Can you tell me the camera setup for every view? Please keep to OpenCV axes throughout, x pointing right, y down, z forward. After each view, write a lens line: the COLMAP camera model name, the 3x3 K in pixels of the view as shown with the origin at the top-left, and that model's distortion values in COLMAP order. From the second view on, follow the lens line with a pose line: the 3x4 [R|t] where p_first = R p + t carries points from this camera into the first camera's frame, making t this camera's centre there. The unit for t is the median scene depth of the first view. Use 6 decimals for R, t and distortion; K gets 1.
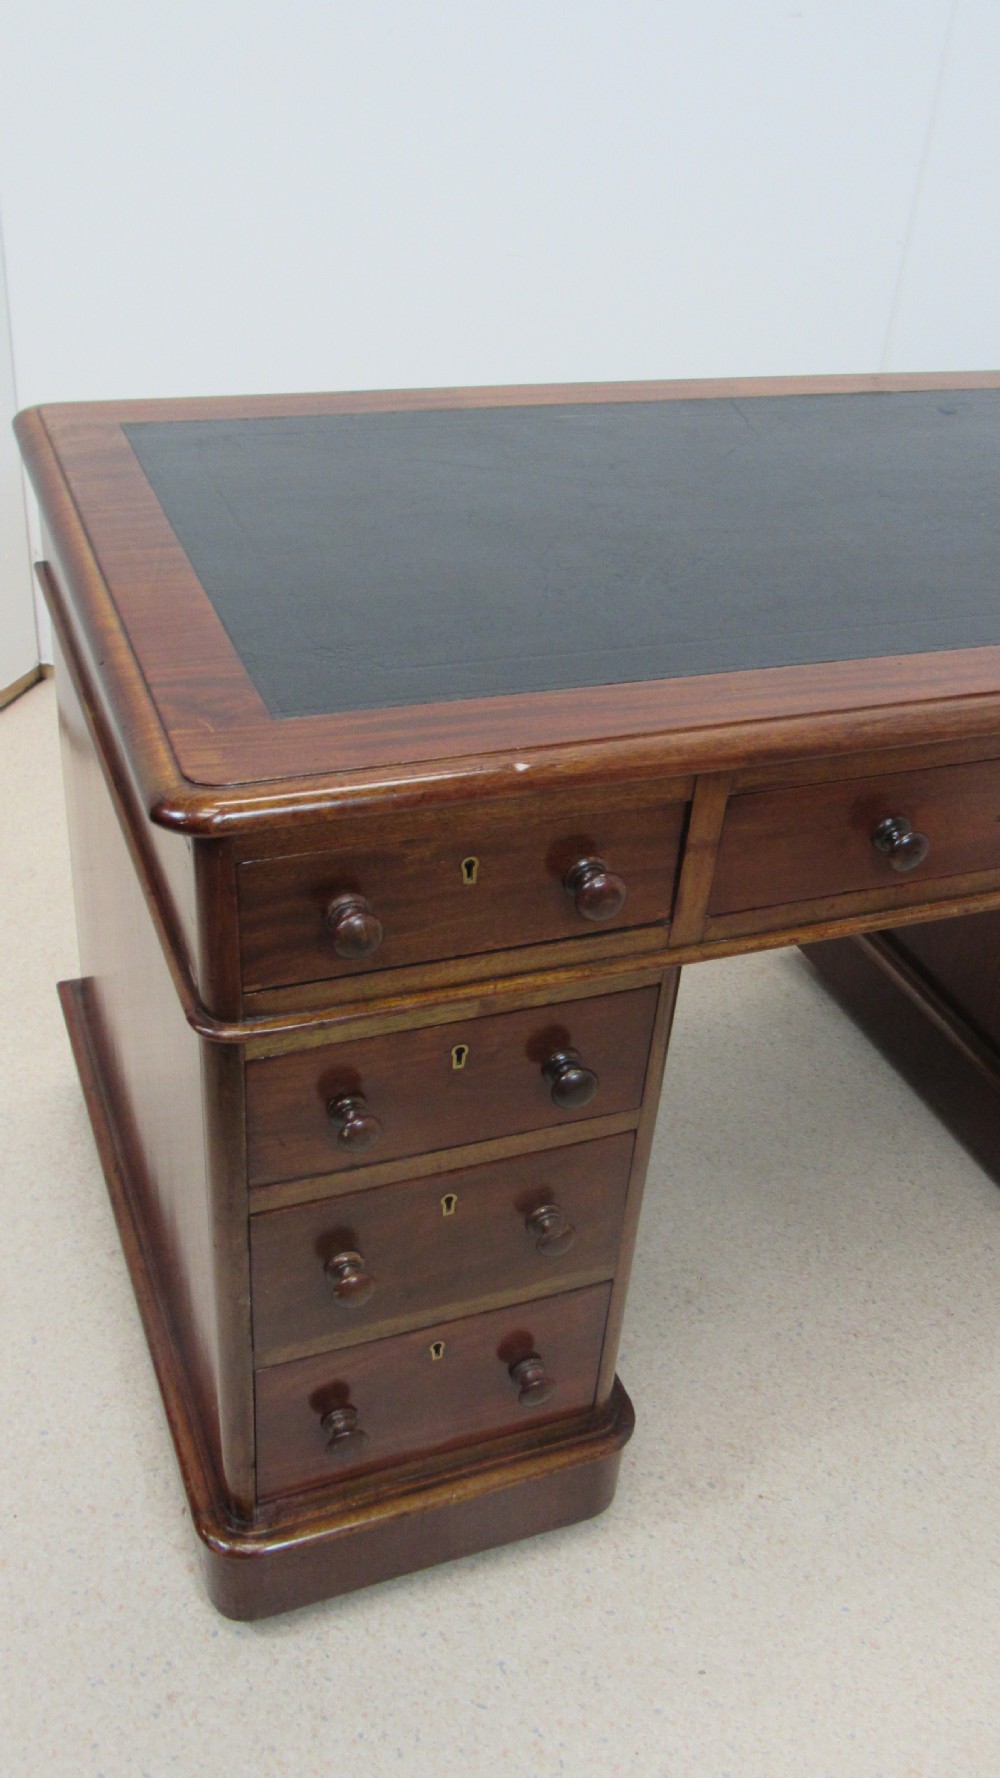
lens RADIAL K [[1531.7, 0, 503.5], [0, 1531.7, 904.7], [0, 0, 1]] dist [-0.036048, -0.014793]
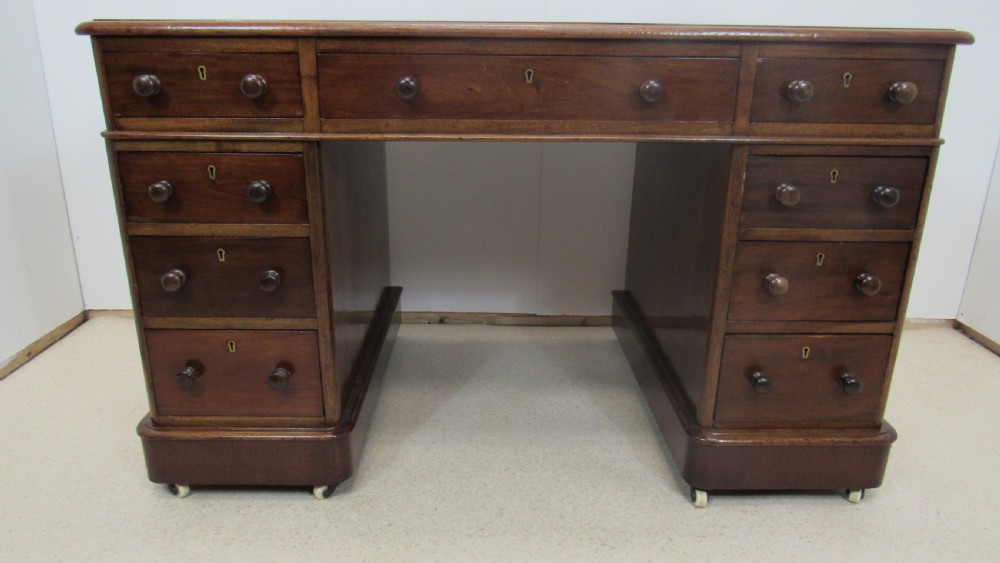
lens RADIAL K [[702.3, 0, 500.0], [0, 702.3, 286.4], [0, 0, 1]] dist [-0.030530, 0.008864]
pose [[0.937797, 0.058603, -0.342202, 0.748380], [-0.151679, 0.955768, -0.251996, 0.464789], [0.312298, 0.288226, 0.905205, 0.223210]]
